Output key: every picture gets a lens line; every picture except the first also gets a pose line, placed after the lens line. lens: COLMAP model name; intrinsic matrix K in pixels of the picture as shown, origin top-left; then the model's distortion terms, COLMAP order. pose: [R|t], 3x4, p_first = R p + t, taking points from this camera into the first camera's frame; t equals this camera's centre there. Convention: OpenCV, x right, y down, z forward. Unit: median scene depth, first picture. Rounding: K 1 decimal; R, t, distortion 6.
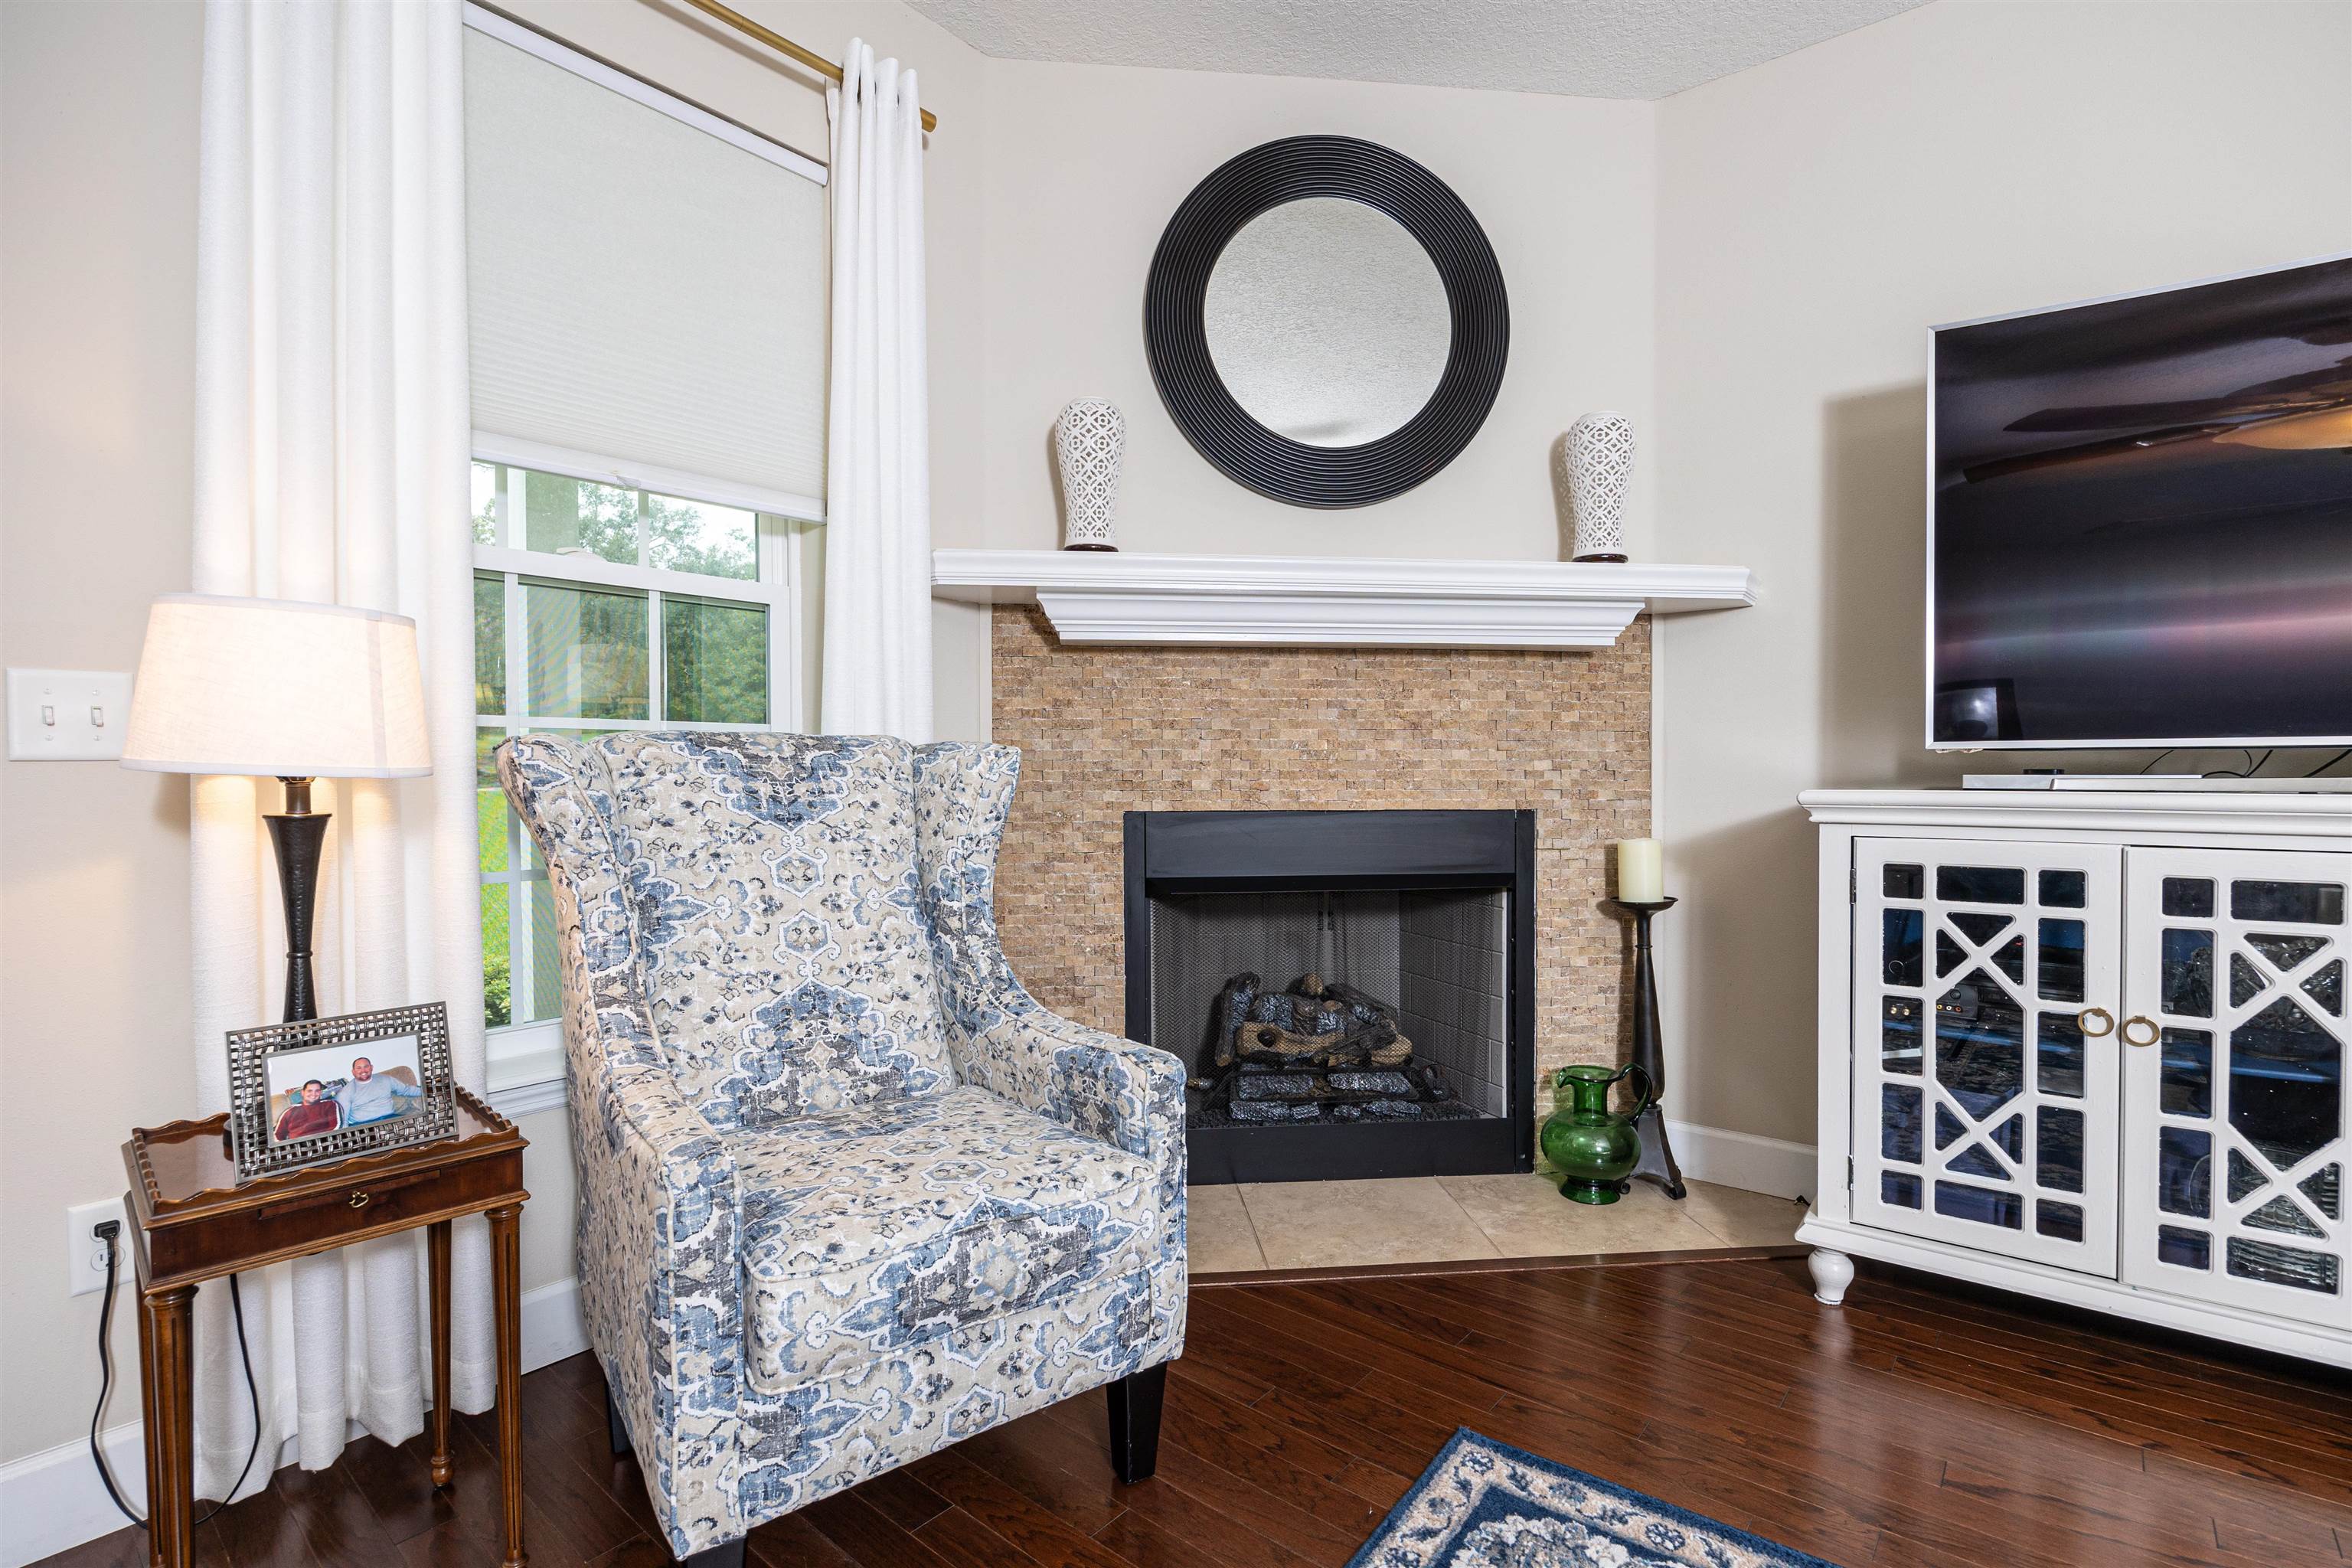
lens RADIAL K [[1088.5, 0, 1200.8], [0, 1088.5, 778.9], [0, 0, 1]] dist [-0.011151, 0.000191]
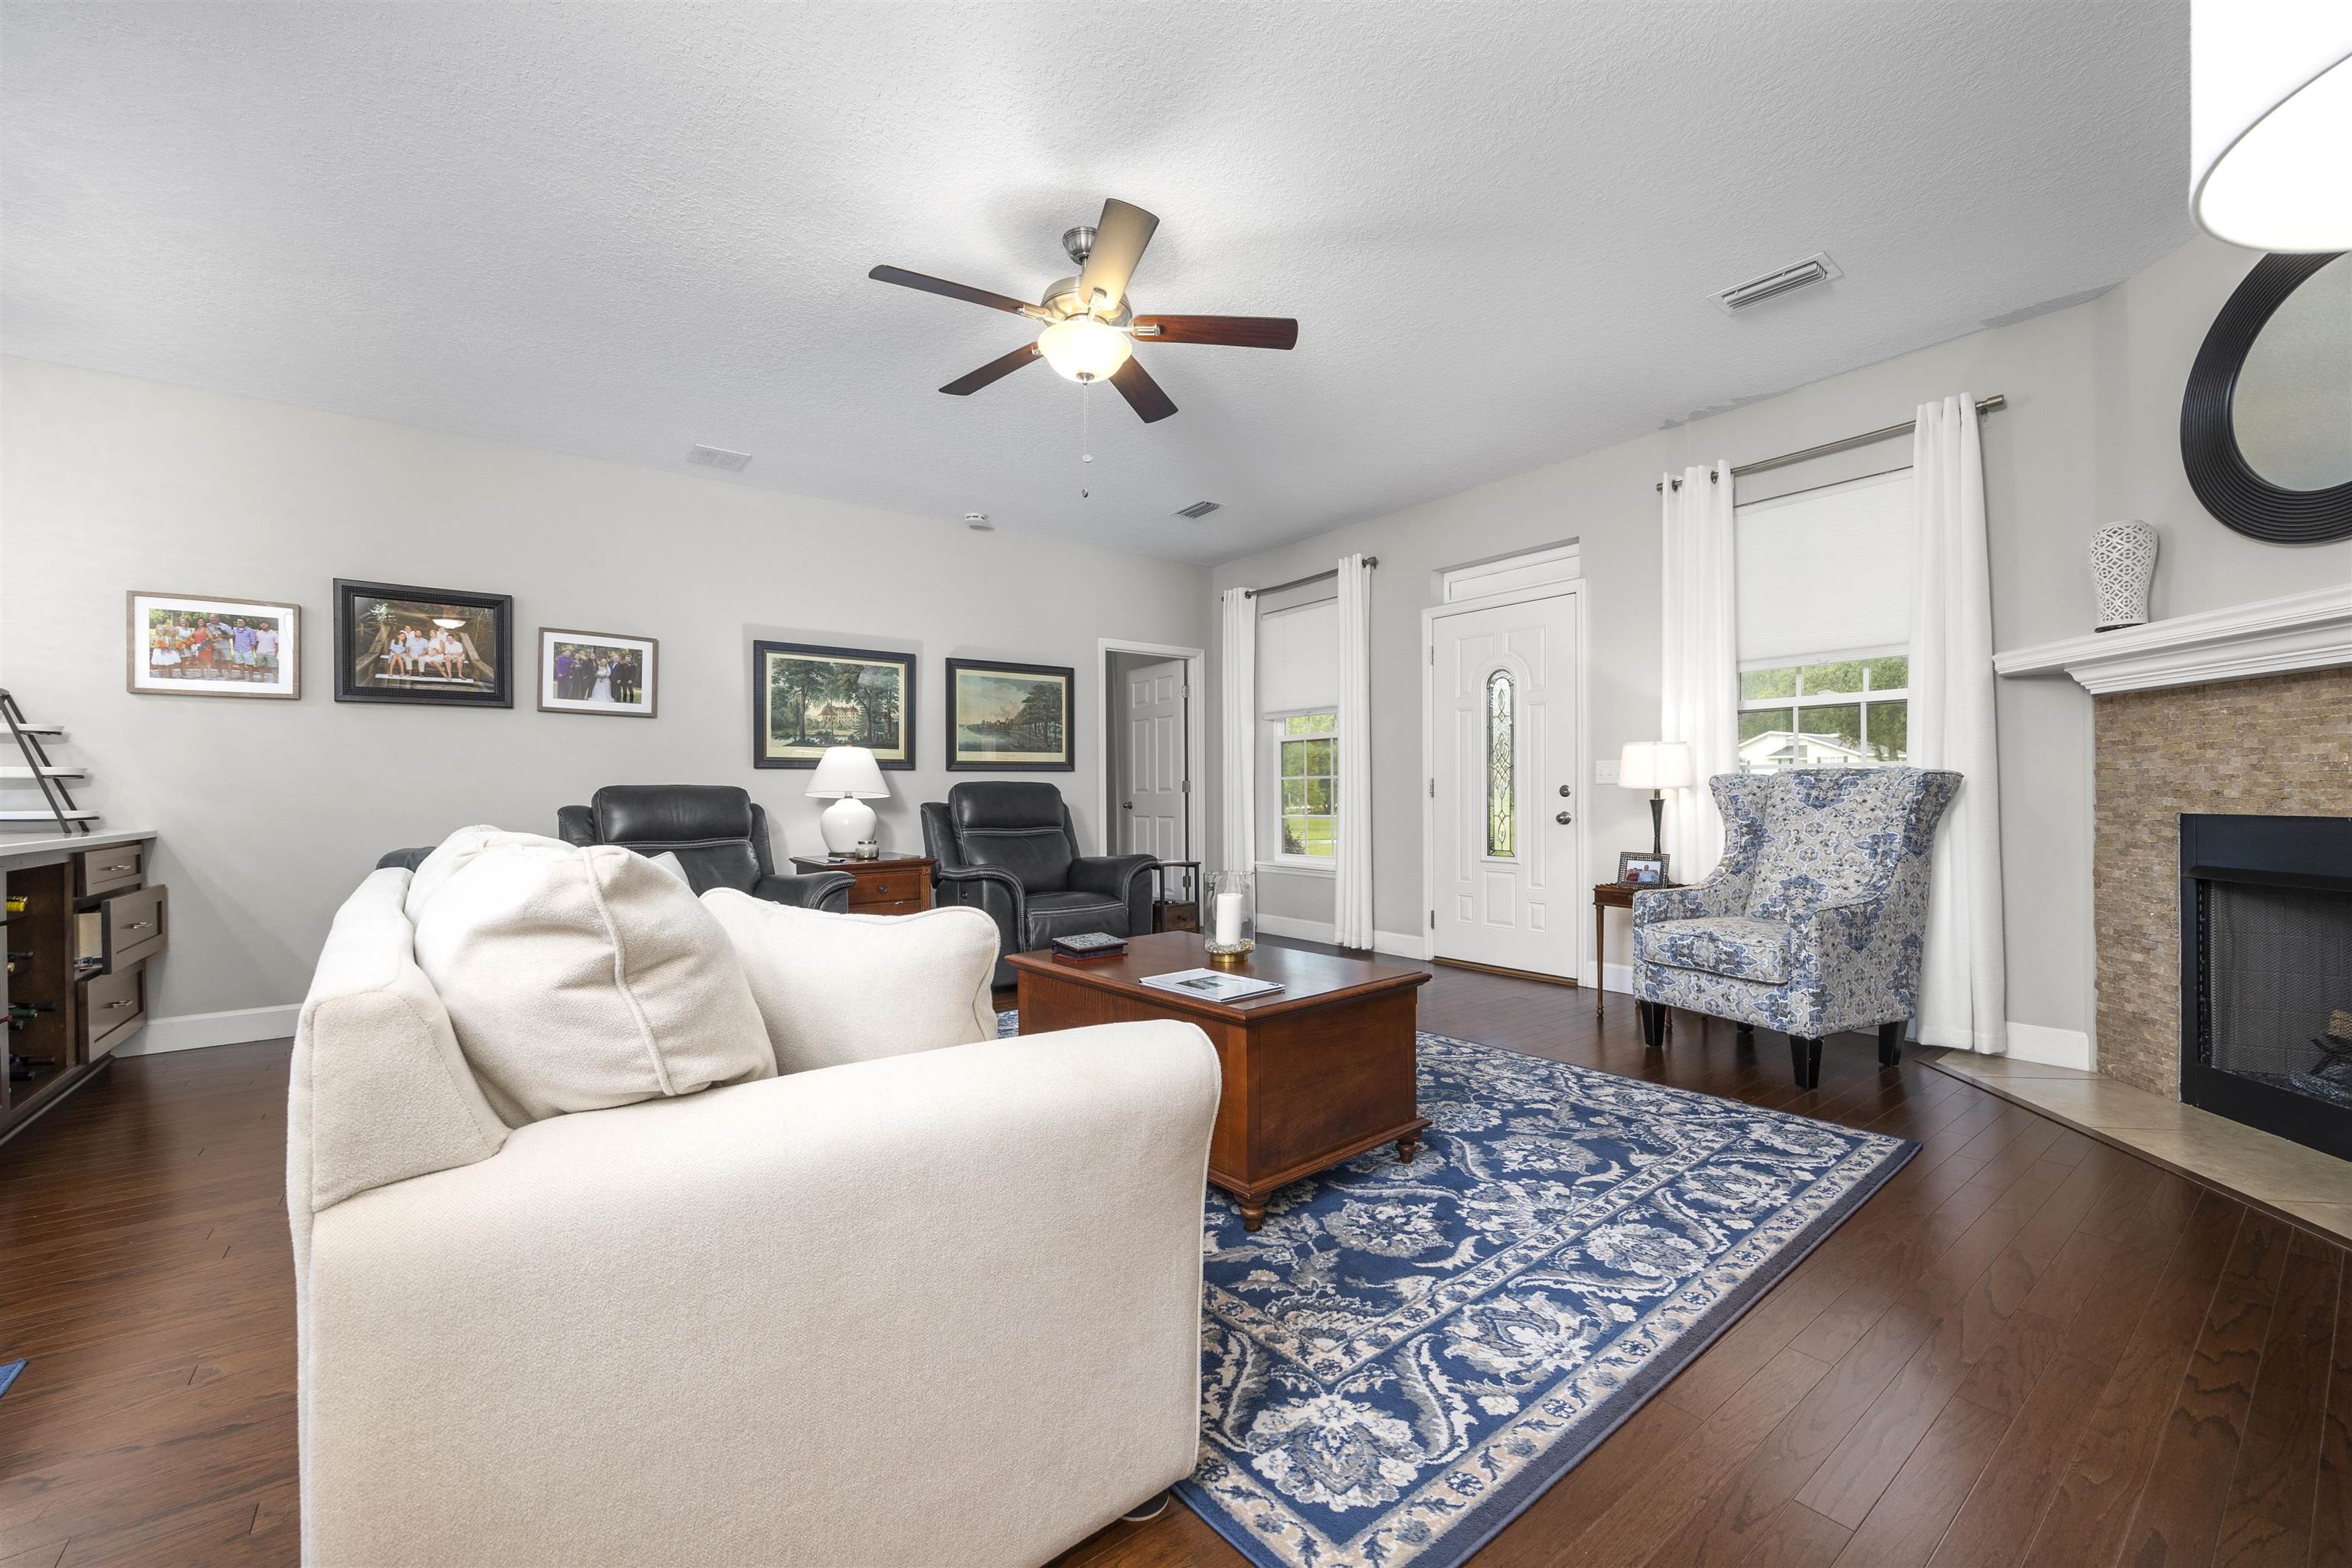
lens RADIAL K [[950.3, 0, 1140.3], [0, 950.3, 797.4], [0, 0, 1]] dist [0.010106, -0.000214]
pose [[-0.266068, 0.006792, -0.963930, 1.394580], [-0.001528, 0.999971, 0.007468, 0.003789], [0.963953, 0.003460, -0.266049, 0.101366]]
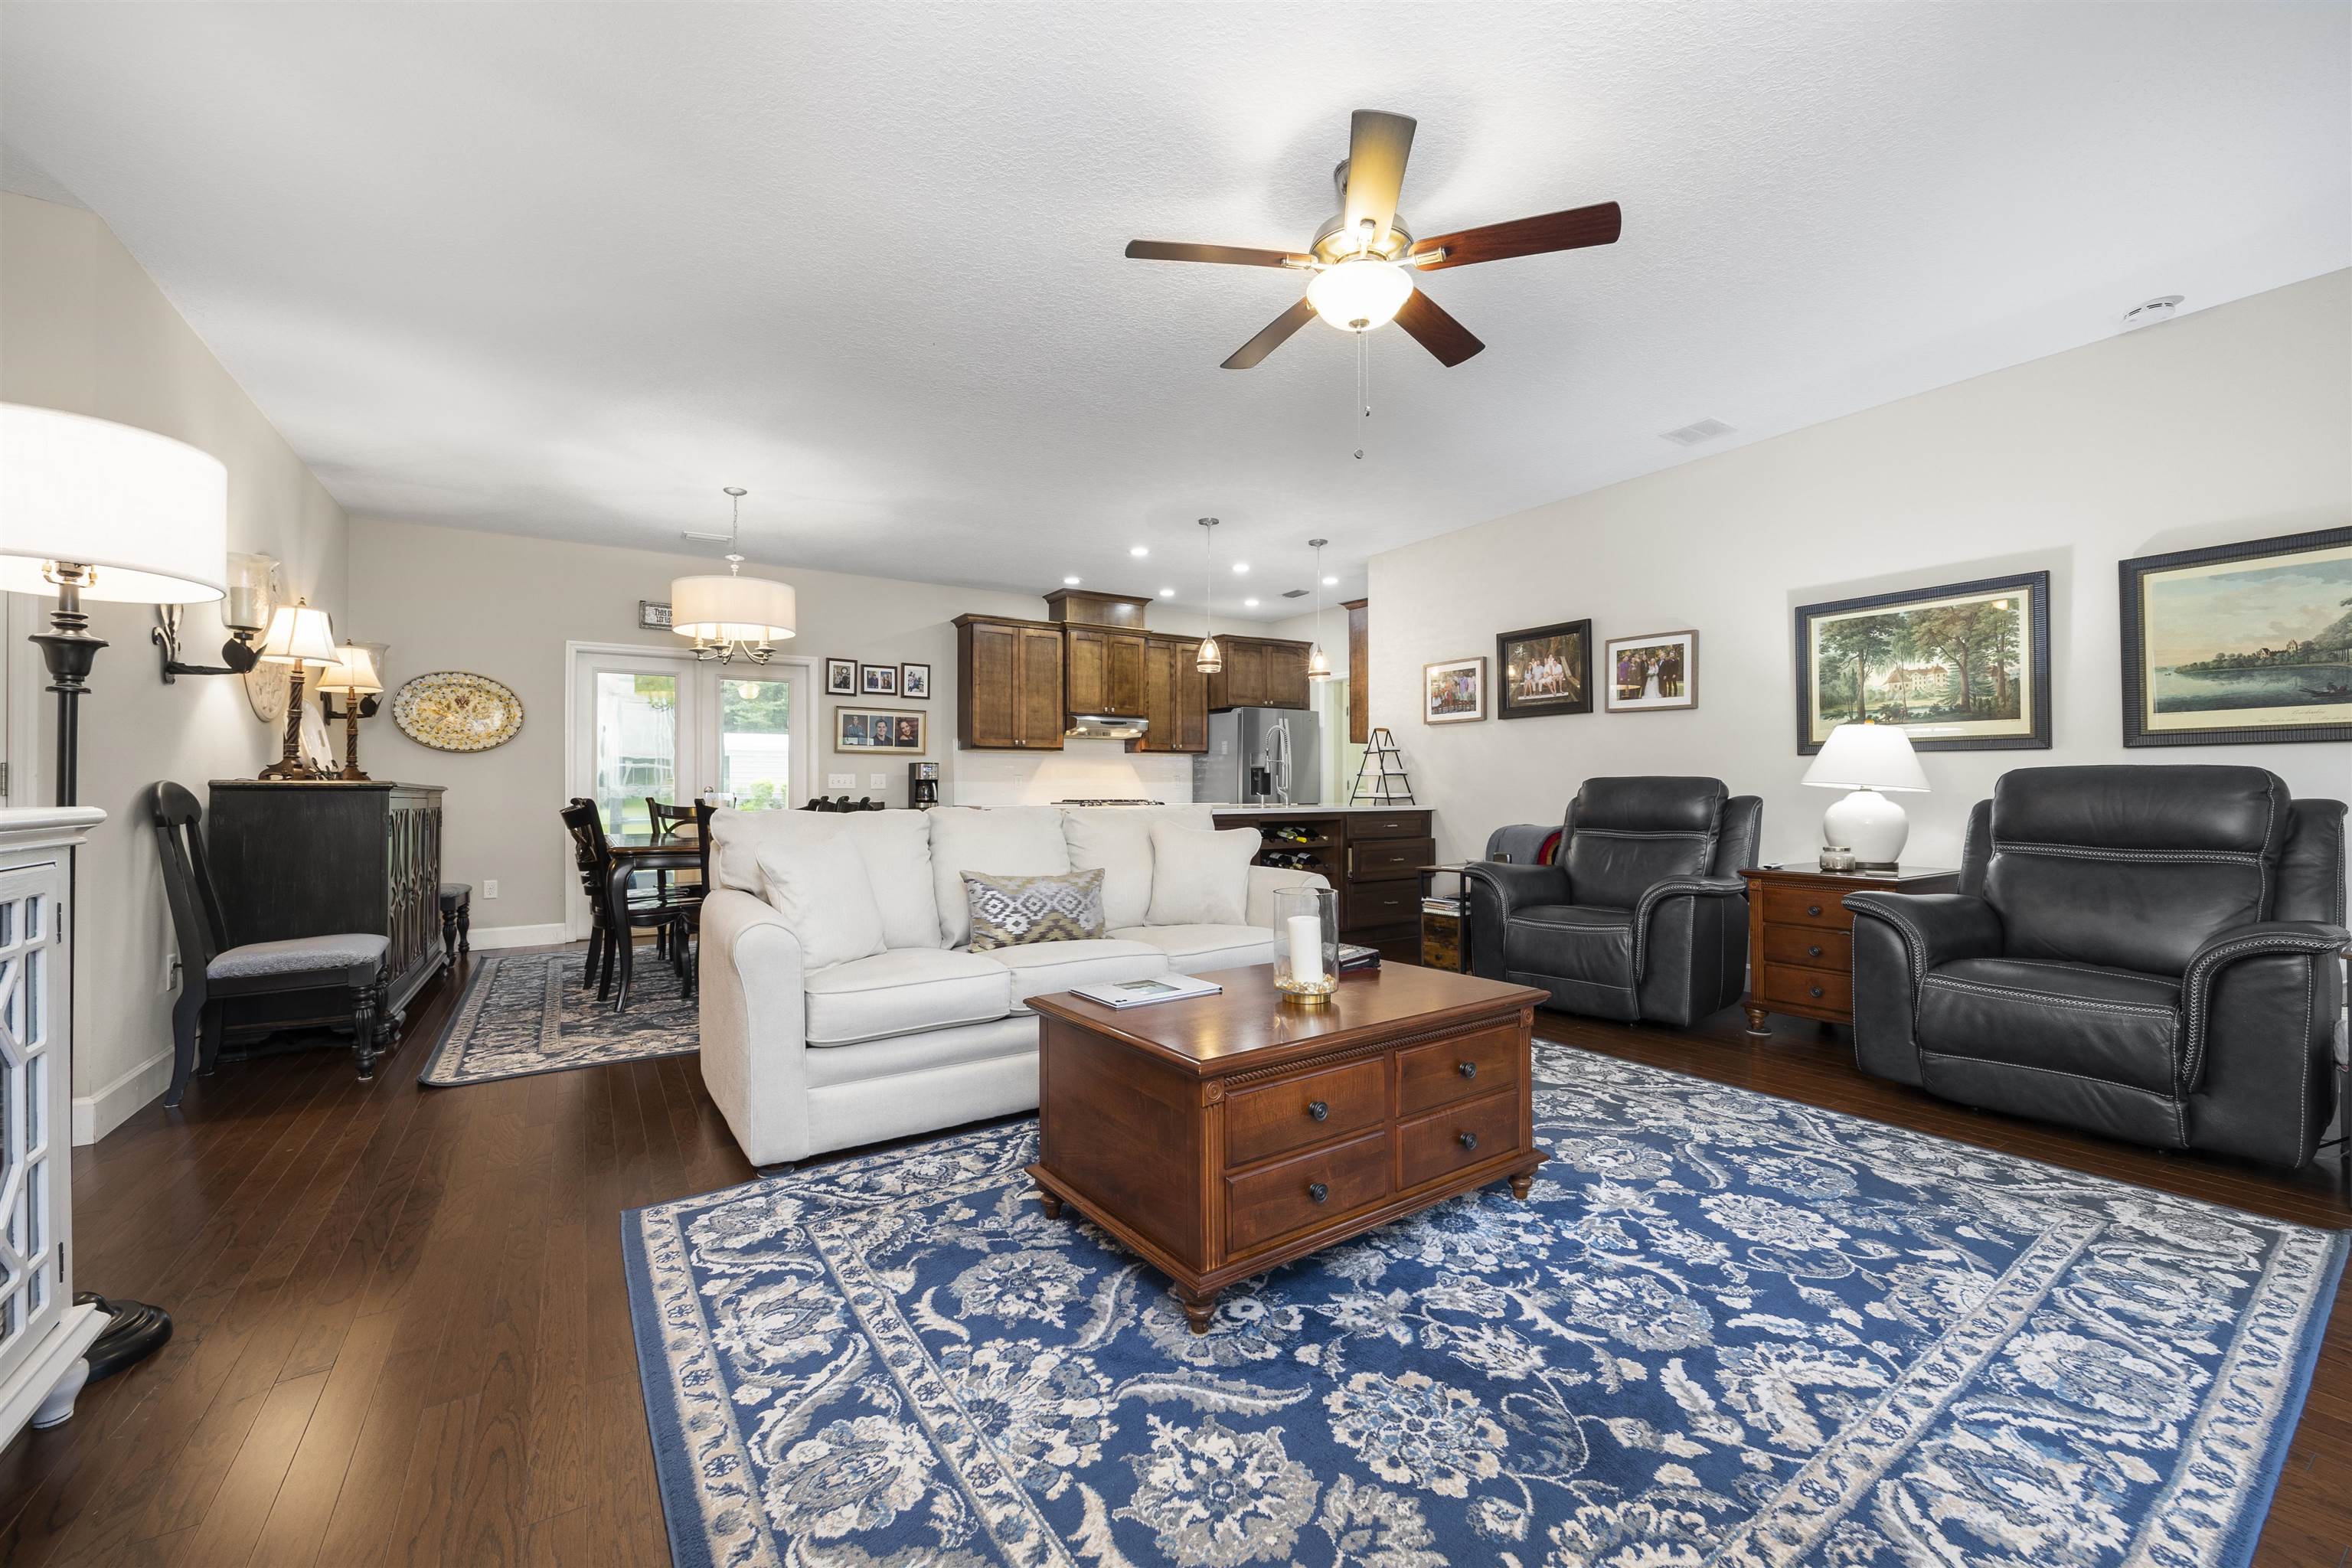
lens RADIAL K [[921.8, 0, 1203.5], [0, 921.8, 770.6], [0, 0, 1]] dist [-0.002645, -0.000022]
pose [[-0.951103, 0.006962, 0.308794, 0.130240], [0.004616, 0.999955, -0.008327, -0.004293], [-0.308838, -0.006494, -0.951093, 0.747972]]
